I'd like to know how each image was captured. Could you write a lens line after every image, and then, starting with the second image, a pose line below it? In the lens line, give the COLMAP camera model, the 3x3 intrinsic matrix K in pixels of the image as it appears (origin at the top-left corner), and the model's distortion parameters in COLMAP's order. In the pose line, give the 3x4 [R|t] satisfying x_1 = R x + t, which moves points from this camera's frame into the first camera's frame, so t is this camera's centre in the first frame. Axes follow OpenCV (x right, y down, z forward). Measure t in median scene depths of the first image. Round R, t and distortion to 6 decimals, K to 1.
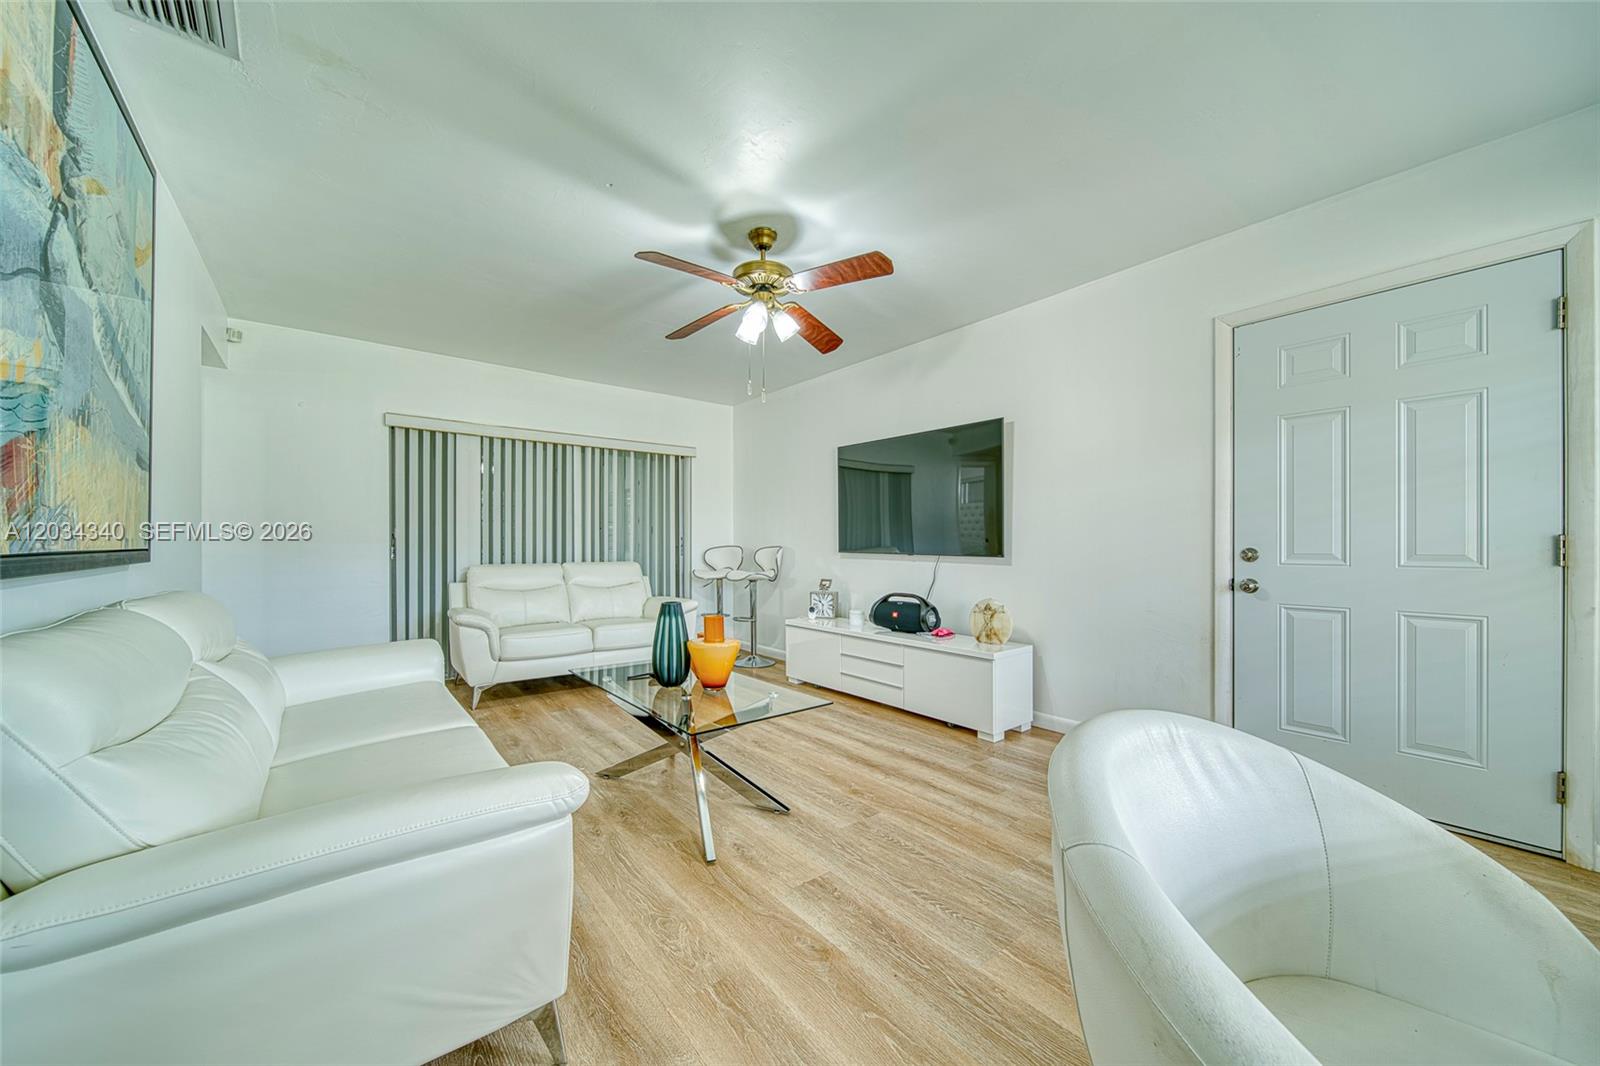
lens RADIAL K [[568.6, 0, 800.0], [0, 568.6, 533.0], [0, 0, 1]] dist [-0.000451, 0.000068]
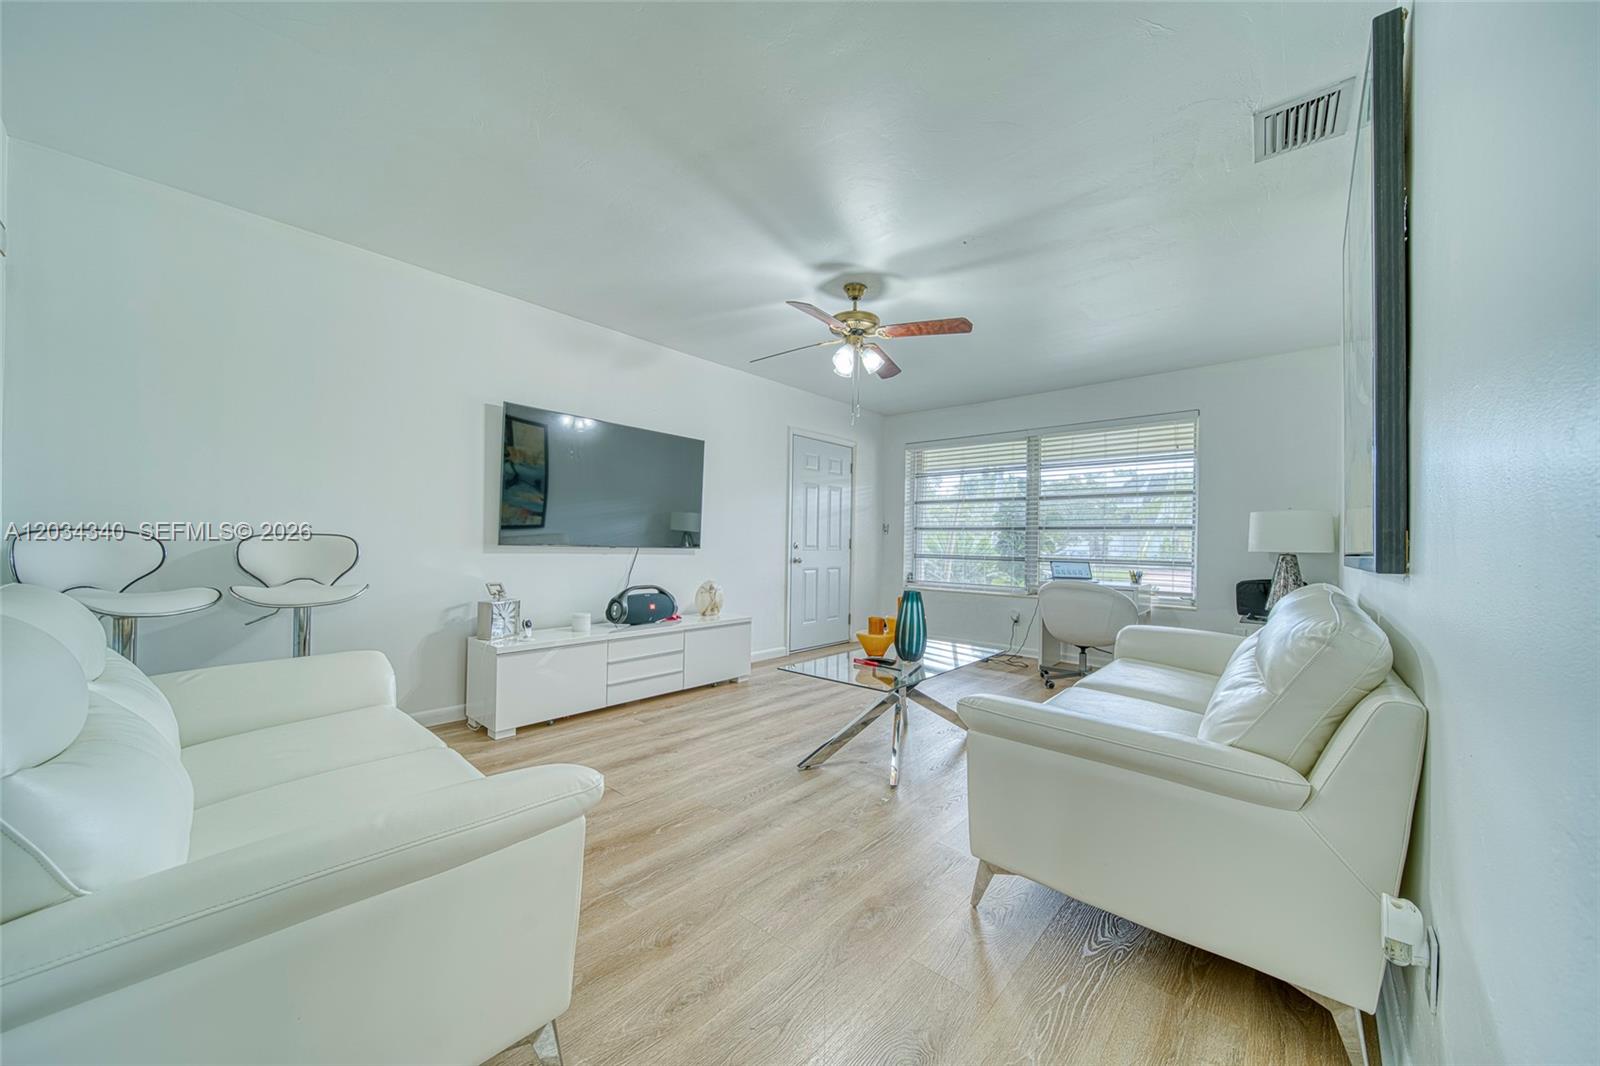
lens RADIAL K [[560.9, 0, 790.5], [0, 560.9, 527.3], [0, 0, 1]] dist [0.001220, 0.000083]
pose [[-0.144296, 0.022472, 0.989279, -1.023488], [-0.040207, 0.998783, -0.028552, 0.024765], [-0.988717, -0.043896, -0.143217, 1.075769]]
